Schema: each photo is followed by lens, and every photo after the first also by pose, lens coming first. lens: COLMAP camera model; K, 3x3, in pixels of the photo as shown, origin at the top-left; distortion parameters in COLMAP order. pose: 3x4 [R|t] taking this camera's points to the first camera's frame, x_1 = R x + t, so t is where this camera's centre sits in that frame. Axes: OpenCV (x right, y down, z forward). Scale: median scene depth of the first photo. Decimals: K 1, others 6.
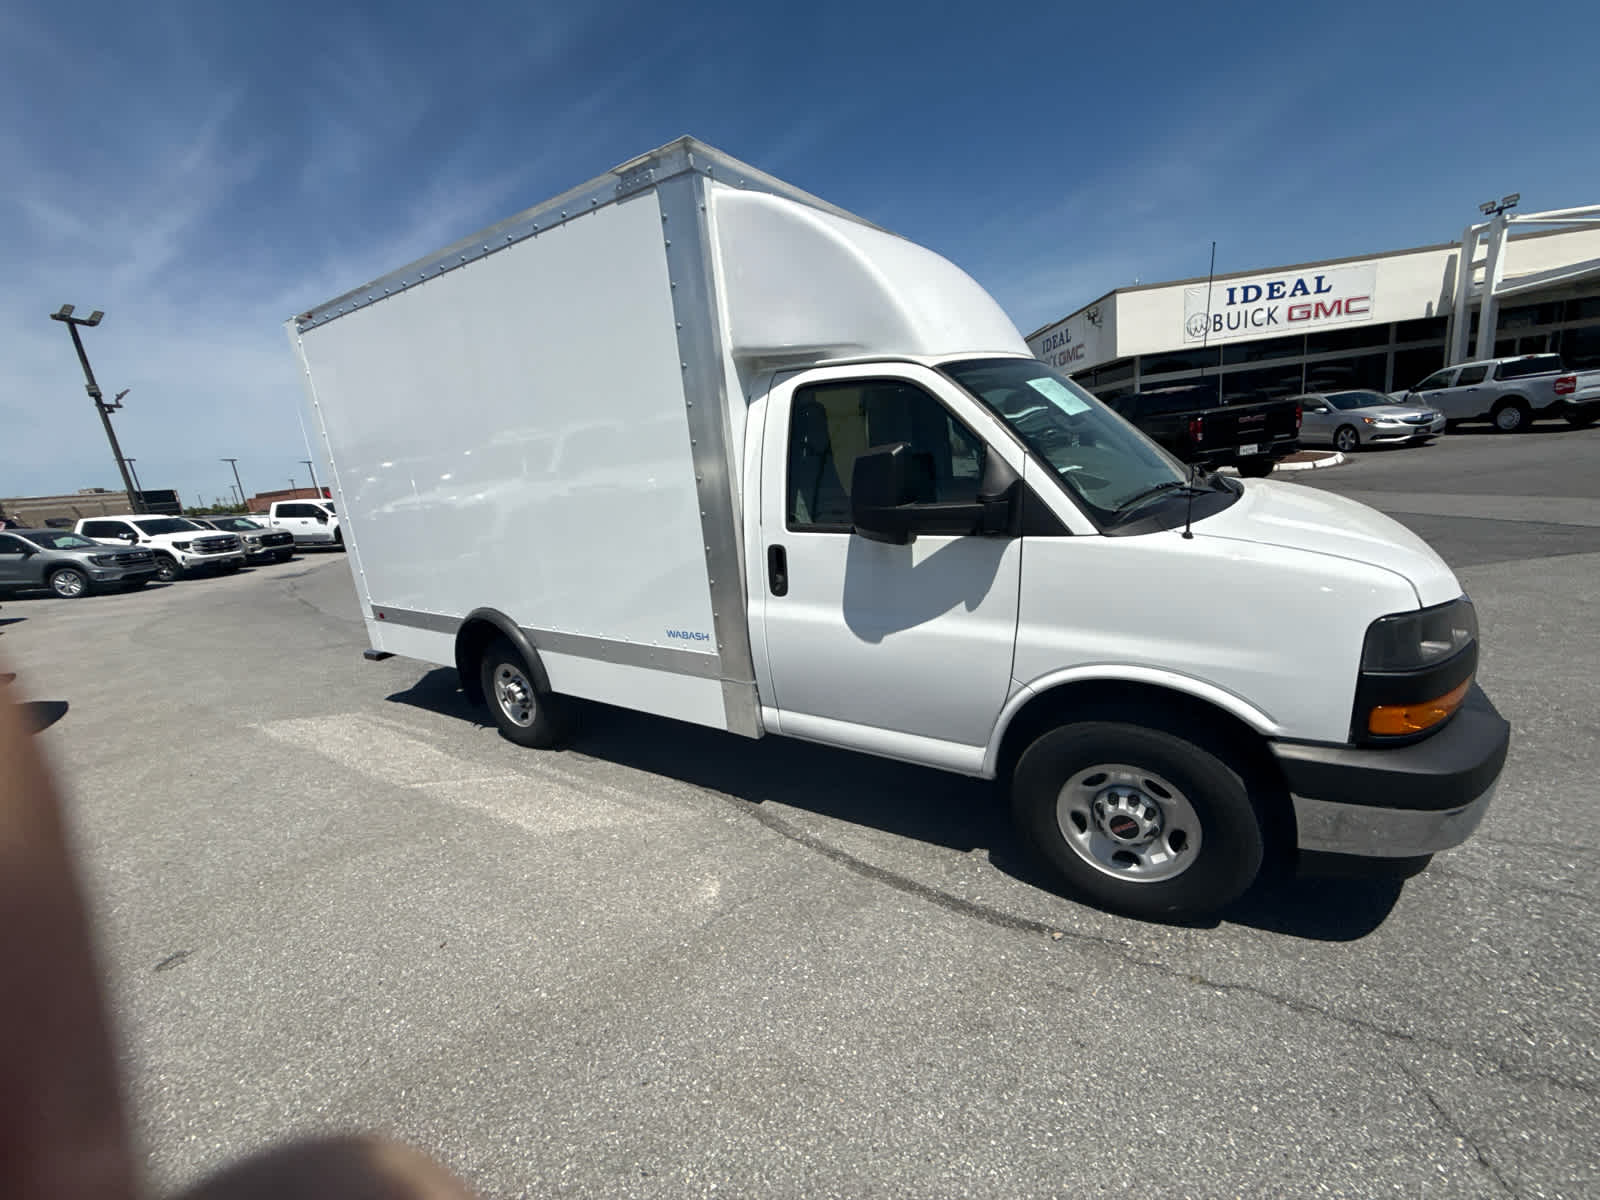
lens RADIAL K [[636.4, 0, 805.9], [0, 636.4, 606.3], [0, 0, 1]] dist [-0.000435, 0.000294]
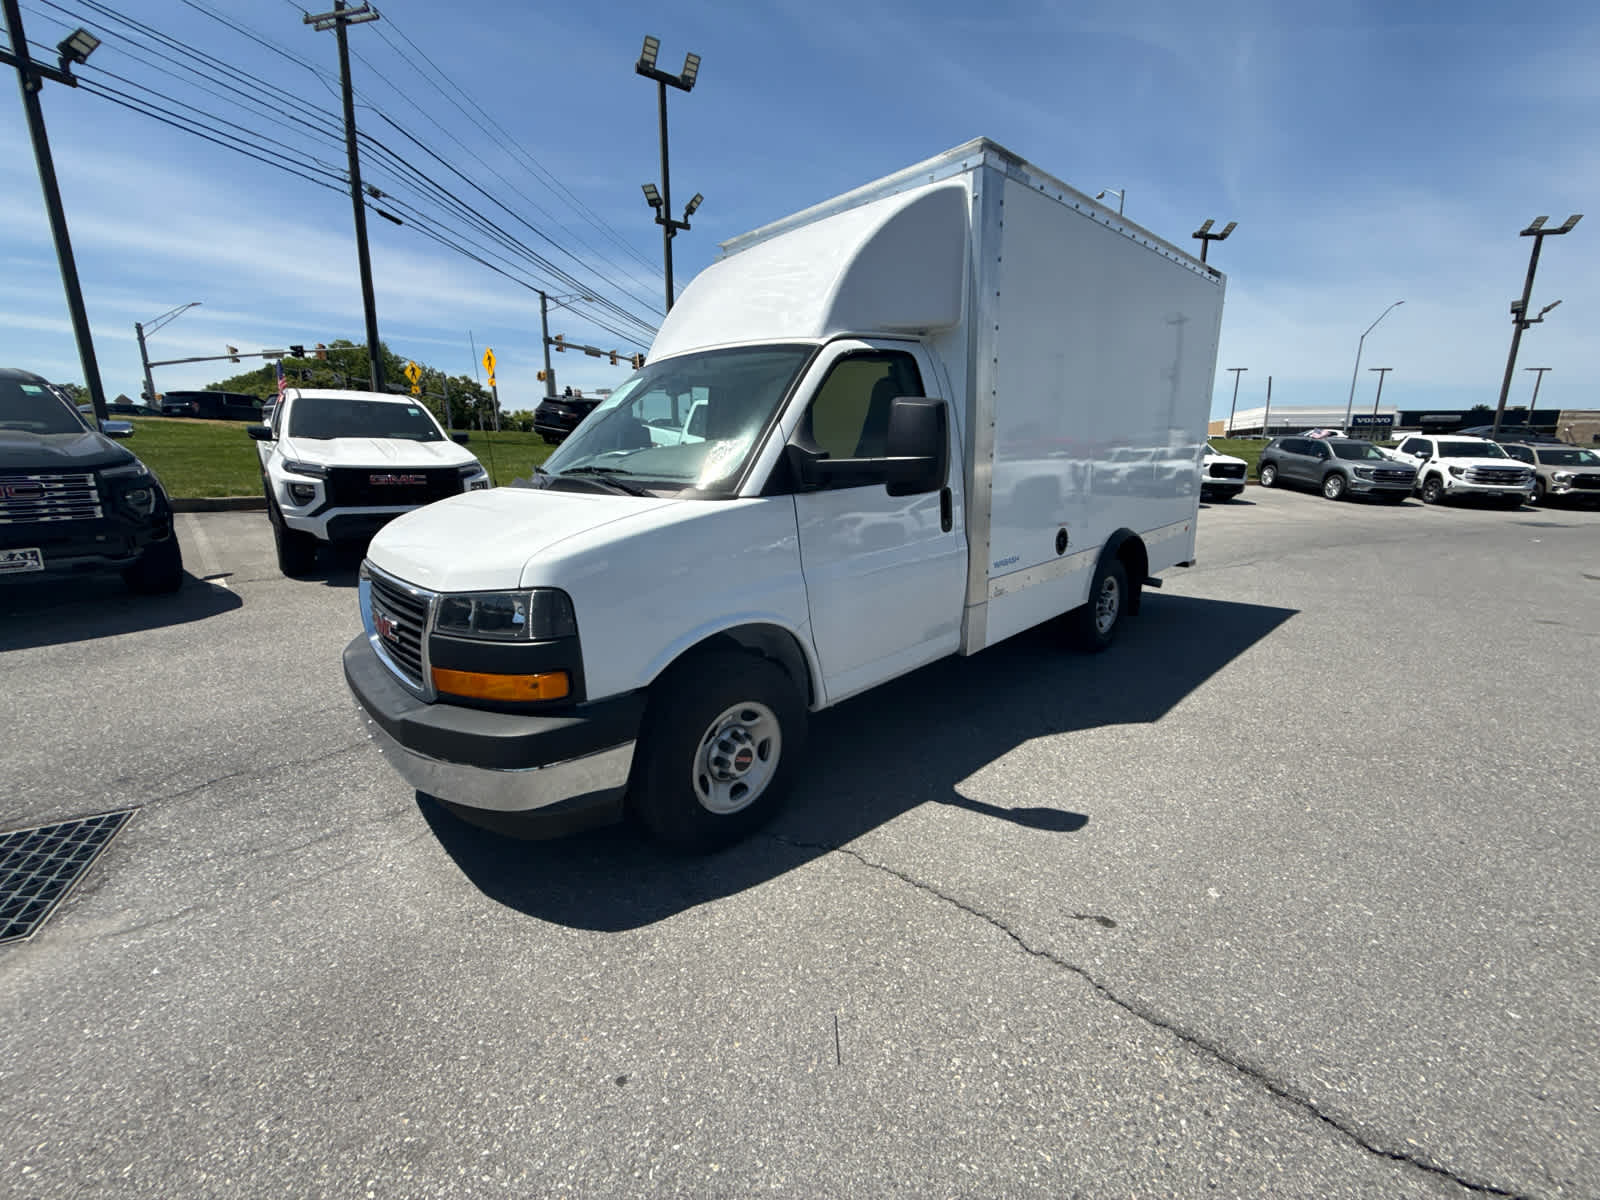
lens RADIAL K [[636.4, 0, 802.5], [0, 636.4, 599.1], [0, 0, 1]] dist [-0.000435, 0.000294]
pose [[-0.228390, 0.319277, -0.919728, 1.558777], [-0.202990, 0.908318, 0.365724, -0.478737], [0.952173, 0.270224, -0.142641, 1.562679]]
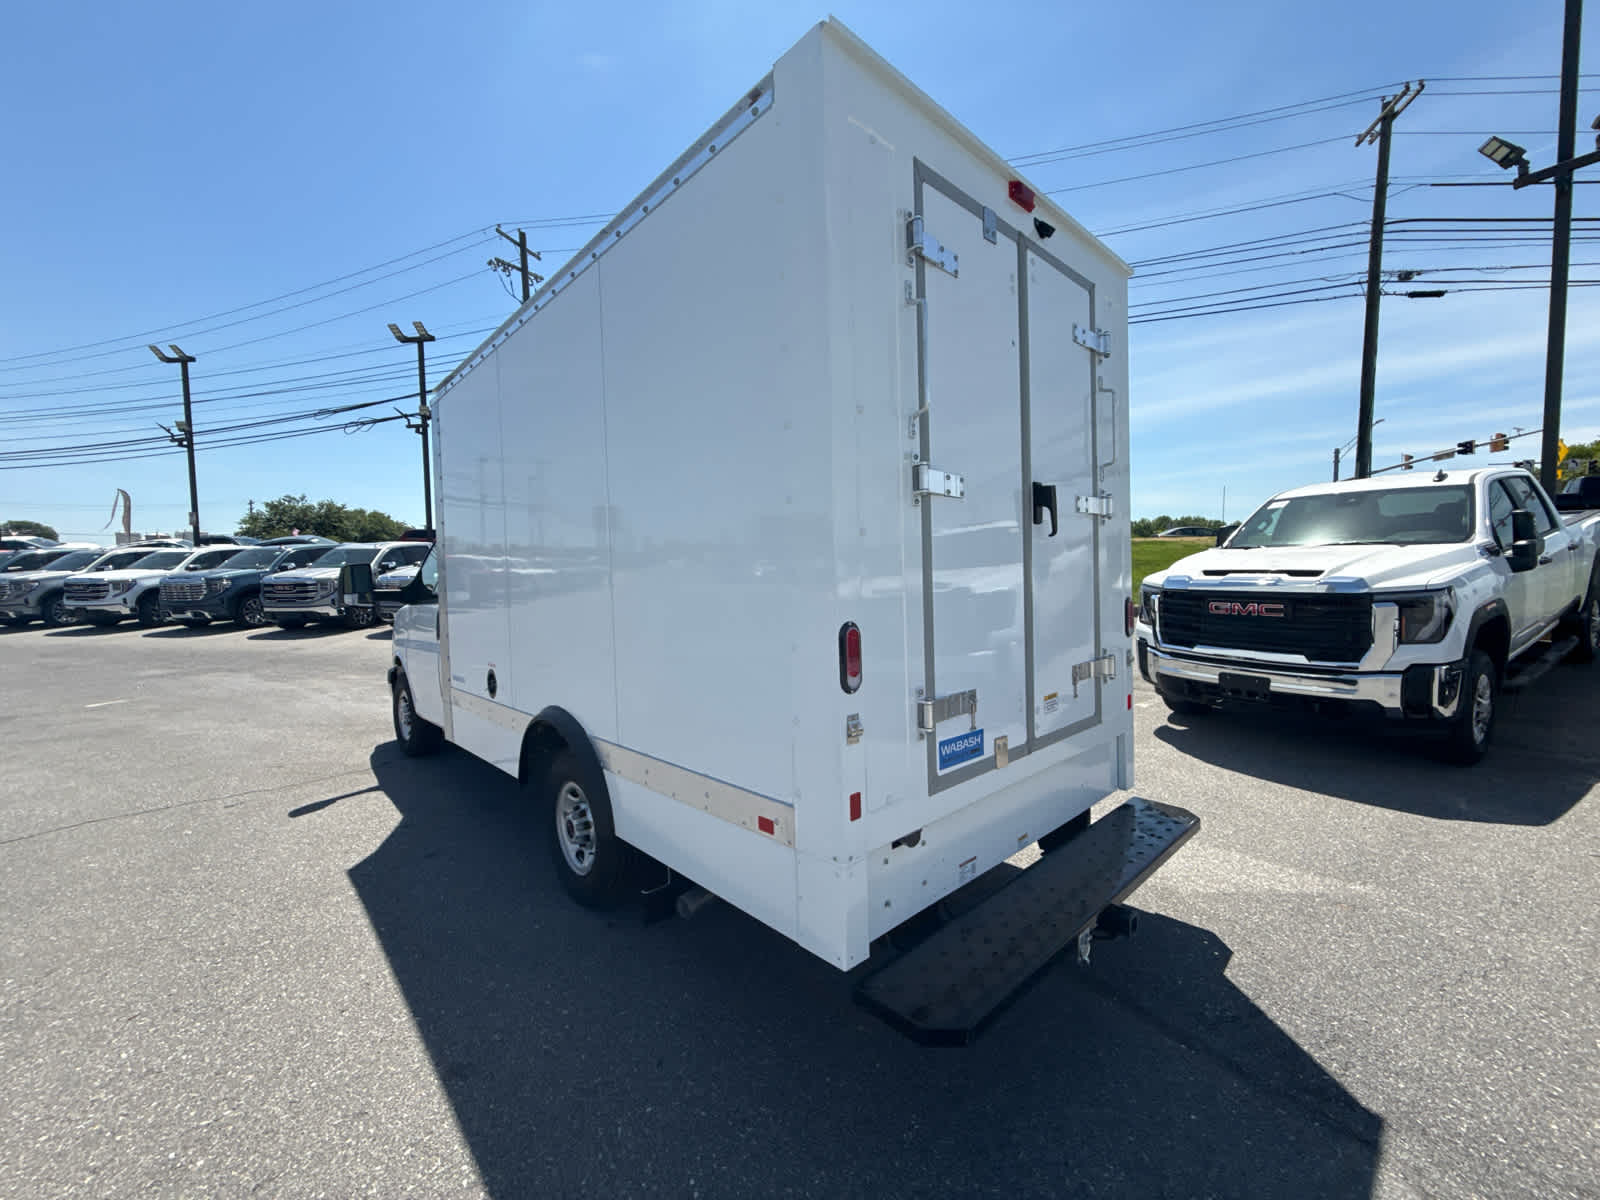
lens RADIAL K [[636.4, 0, 803.8], [0, 636.4, 599.4], [0, 0, 1]] dist [-0.000435, 0.000294]
pose [[-0.963423, 0.110613, 0.244093, -1.060437], [0.172426, 0.953125, 0.248640, -0.582437], [-0.205149, 0.281633, -0.937335, 3.028258]]
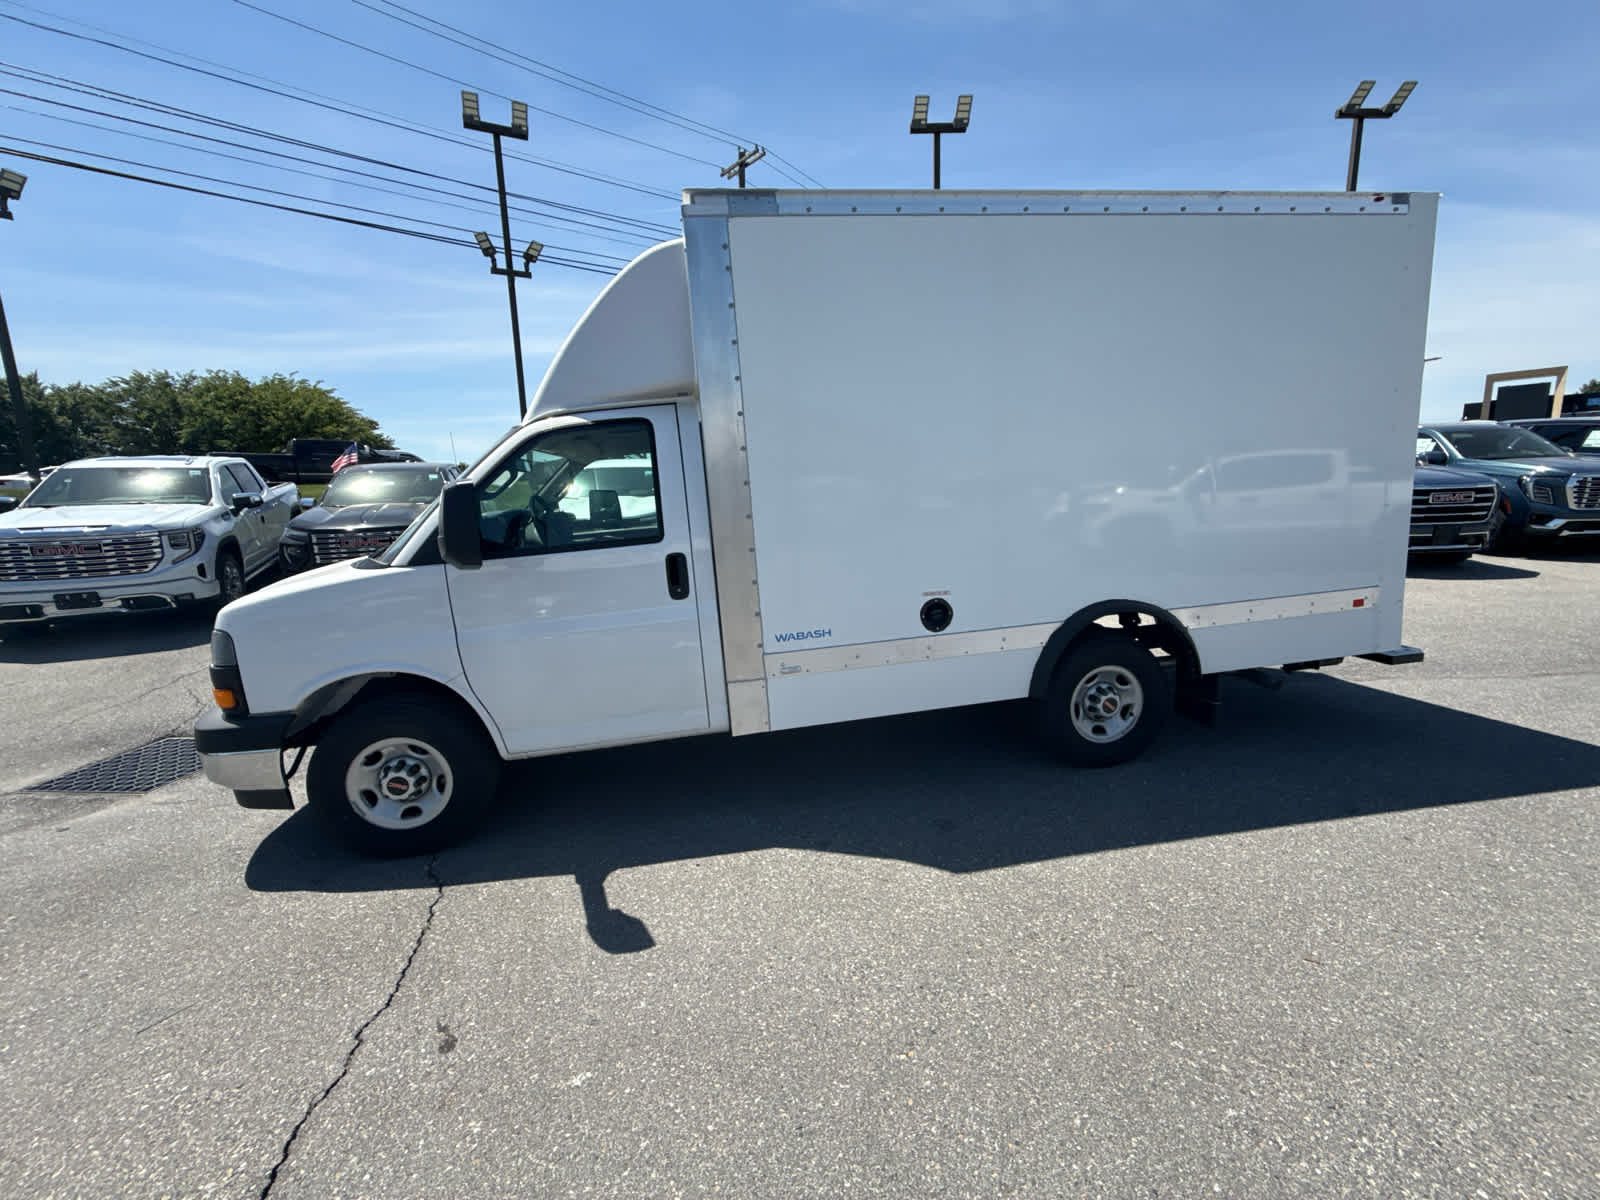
lens RADIAL K [[636.4, 0, 803.7], [0, 636.4, 599.5], [0, 0, 1]] dist [-0.000435, 0.000294]
pose [[-0.724047, 0.247307, -0.643890, 0.923236], [-0.041323, 0.916282, 0.398396, -0.670399], [0.688511, 0.315065, -0.653212, 2.505591]]
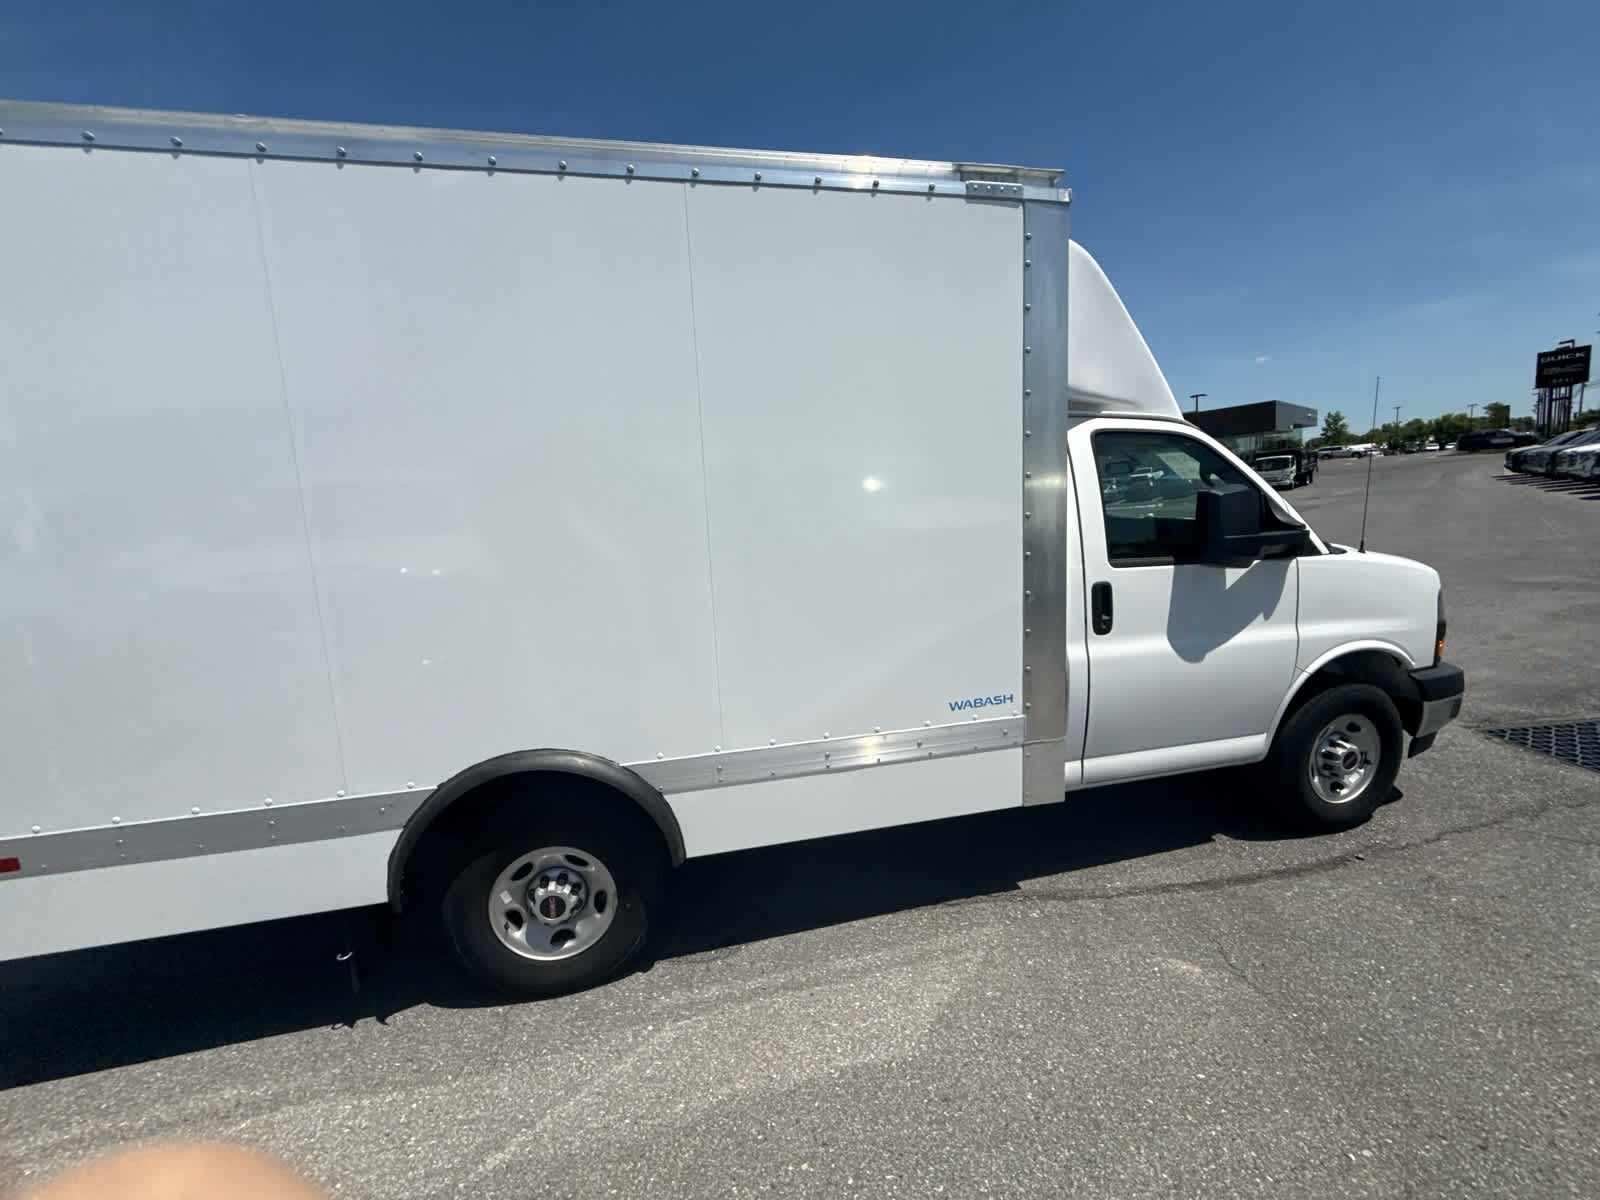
lens RADIAL K [[636.4, 0, 802.5], [0, 636.4, 603.0], [0, 0, 1]] dist [-0.000435, 0.000294]
pose [[0.704764, -0.046786, 0.707897, -1.069437], [0.165427, 0.981154, -0.099850, -0.042861], [-0.689885, 0.187476, 0.699222, 0.634012]]
